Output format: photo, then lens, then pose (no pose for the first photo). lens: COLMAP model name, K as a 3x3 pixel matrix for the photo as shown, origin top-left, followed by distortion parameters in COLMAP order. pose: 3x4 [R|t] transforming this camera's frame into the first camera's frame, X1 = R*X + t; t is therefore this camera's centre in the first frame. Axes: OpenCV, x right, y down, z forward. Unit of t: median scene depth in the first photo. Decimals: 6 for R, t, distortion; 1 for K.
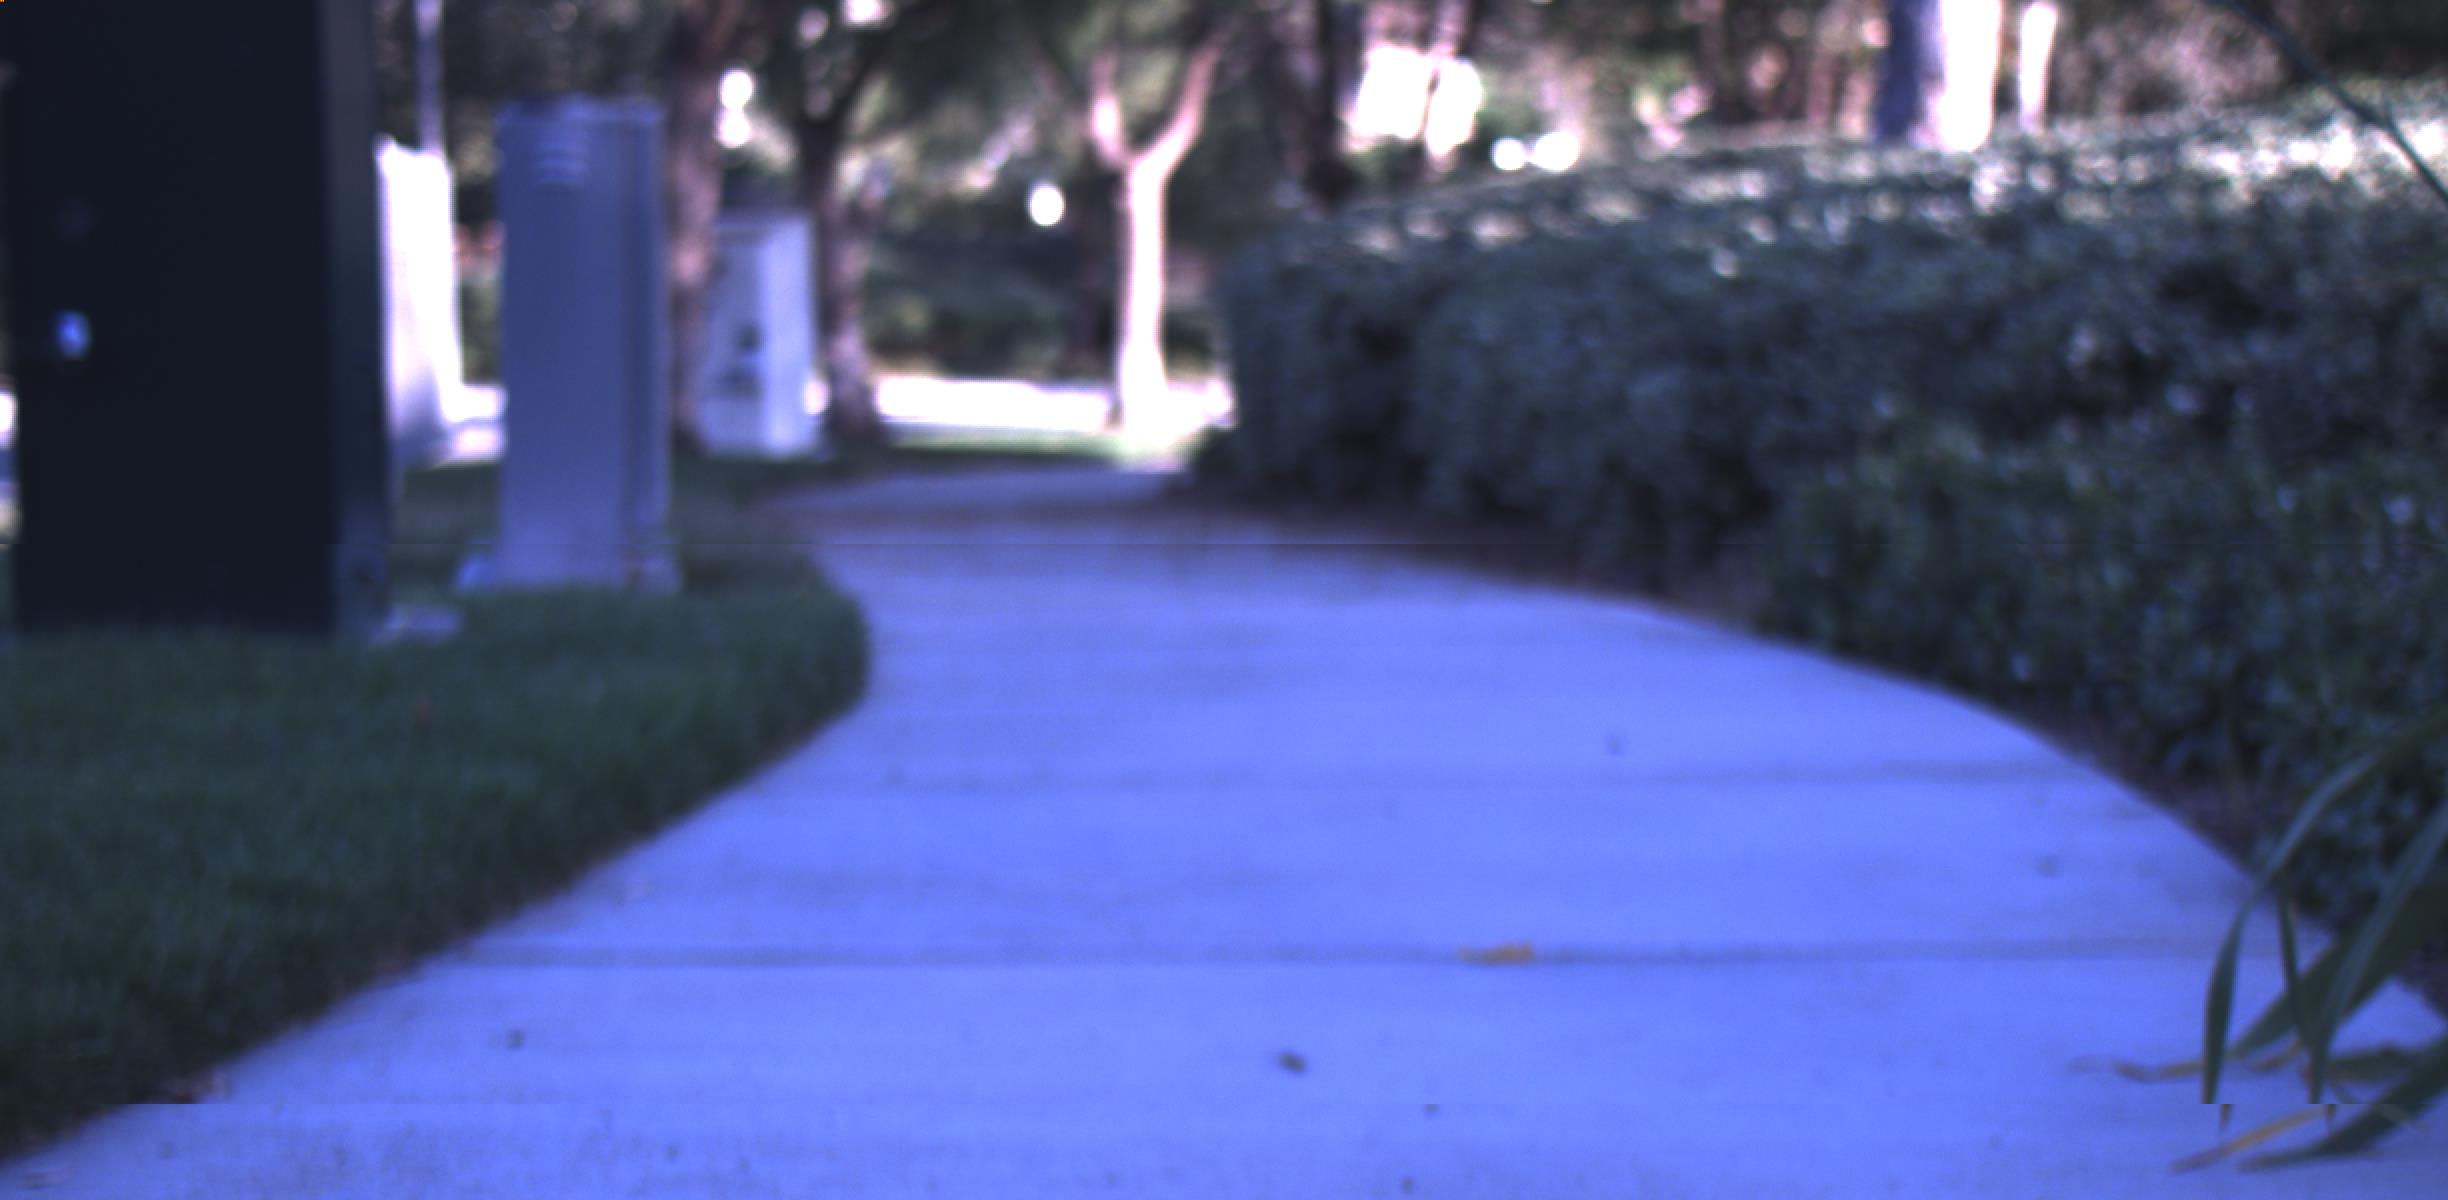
lens RADIAL K [[4495.6, 0, 1224.0], [0, 4495.6, 600.0], [0, 0, 1]] dist [0.018170, 0.029381]
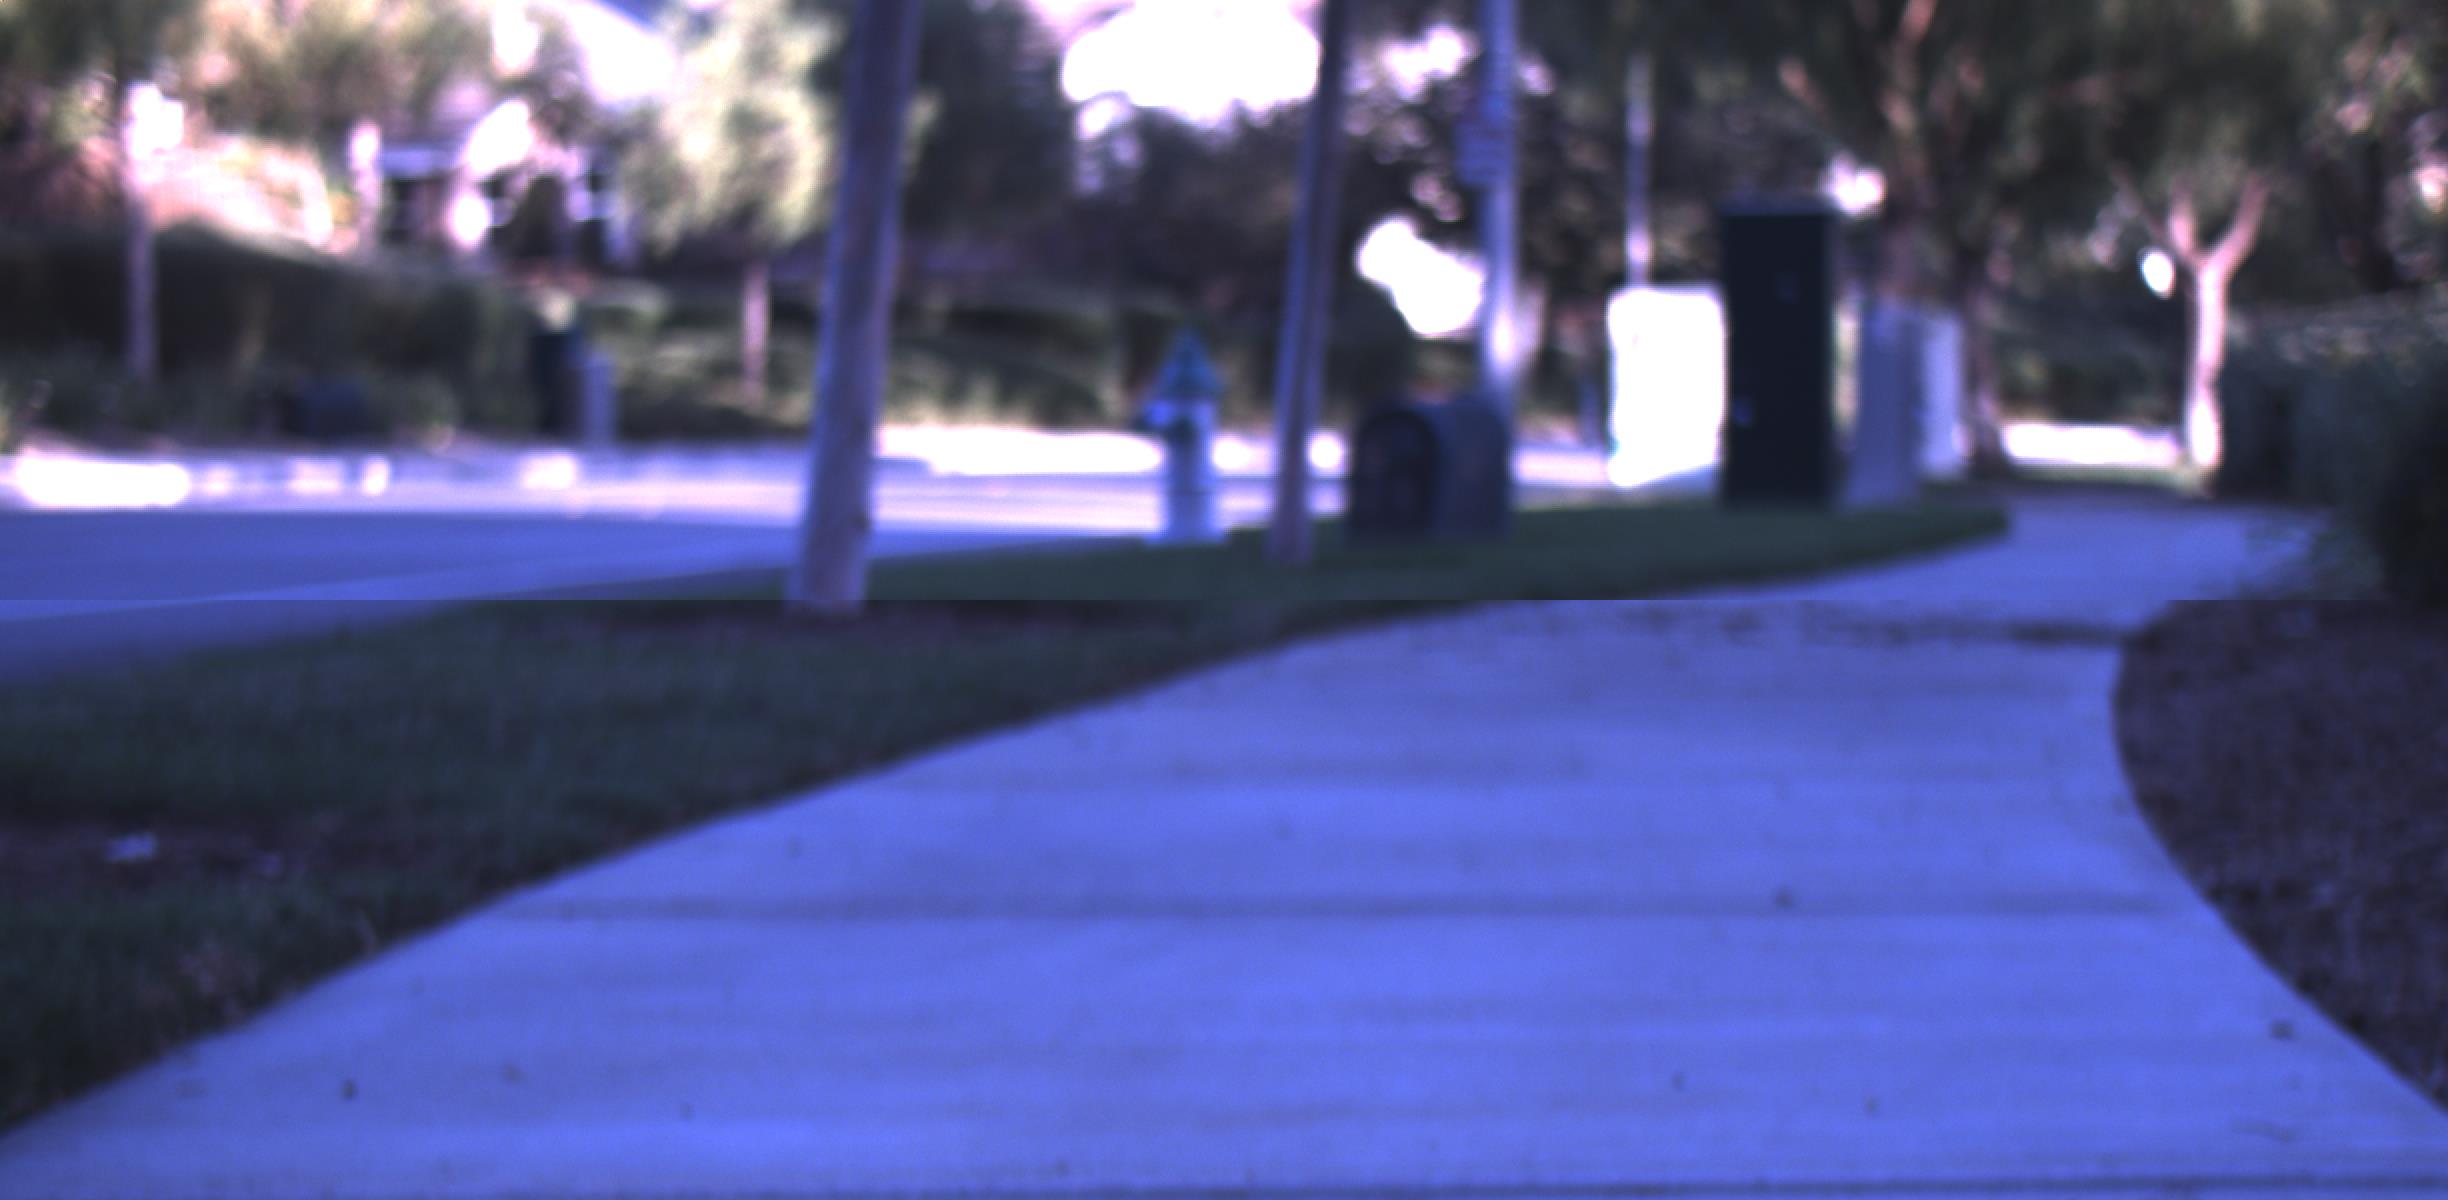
lens RADIAL K [[4502.5, 0, 1224.0], [0, 4502.5, 600.0], [0, 0, 1]] dist [-0.016484, 0.234967]
pose [[0.969680, 0.010584, -0.244151, 0.061541], [-0.012902, 0.999886, -0.007901, 0.039464], [0.244039, 0.010811, 0.969705, -0.854823]]
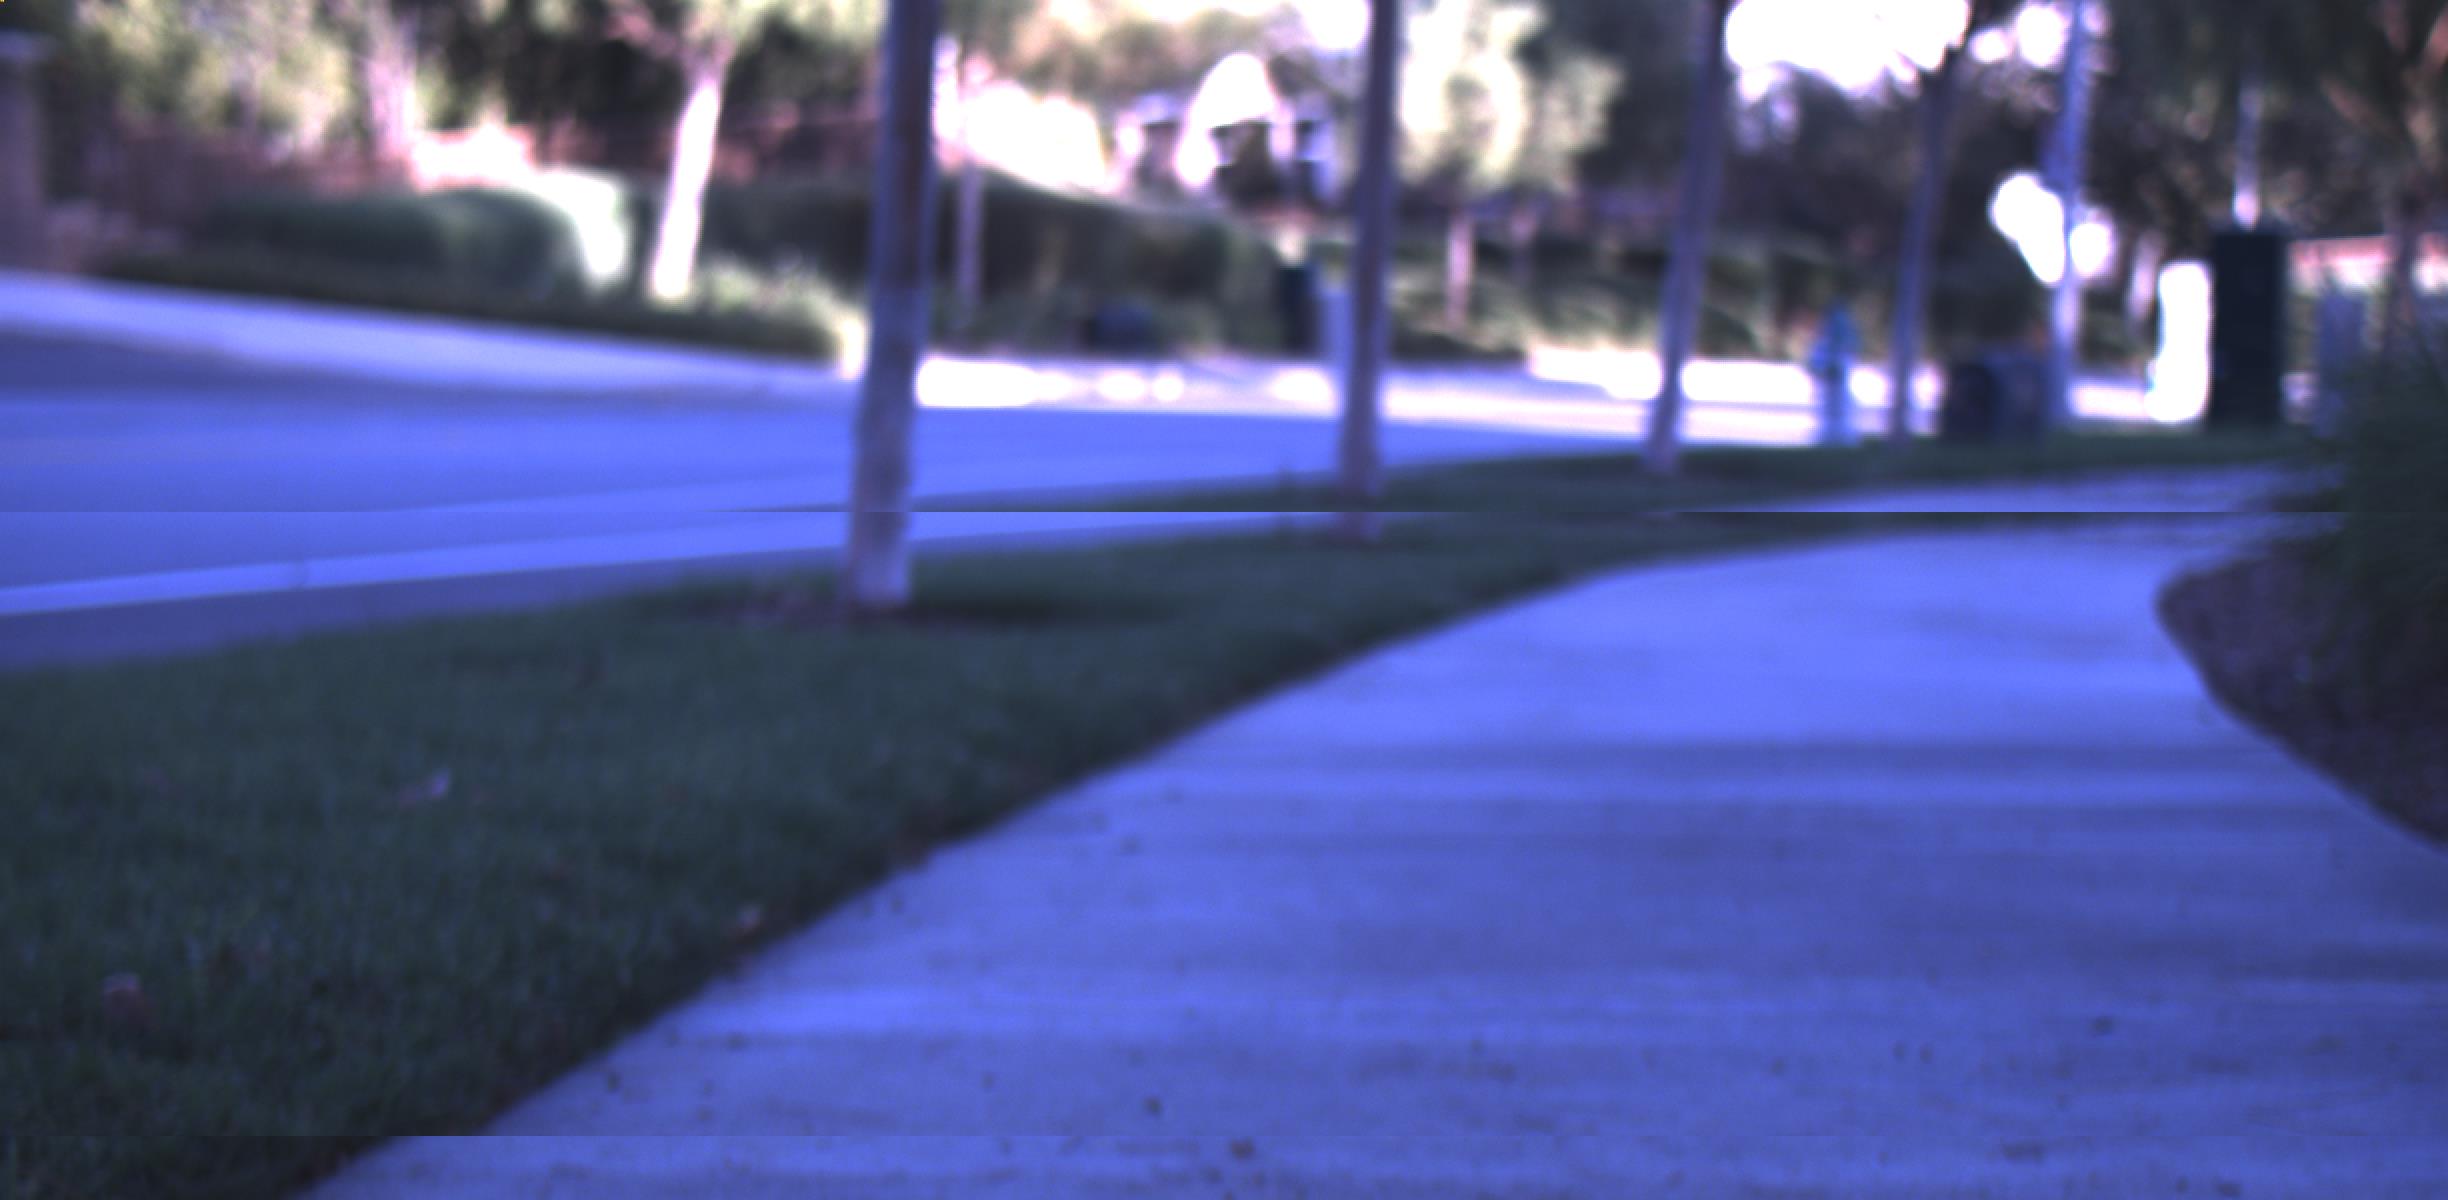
lens RADIAL K [[4502.5, 0, 1224.0], [0, 4502.5, 600.0], [0, 0, 1]] dist [-0.016484, 0.234967]
pose [[0.925088, 0.045664, -0.376997, 0.226490], [-0.044033, 0.998946, 0.012948, 0.067817], [0.377191, 0.004622, 0.926124, -1.489931]]
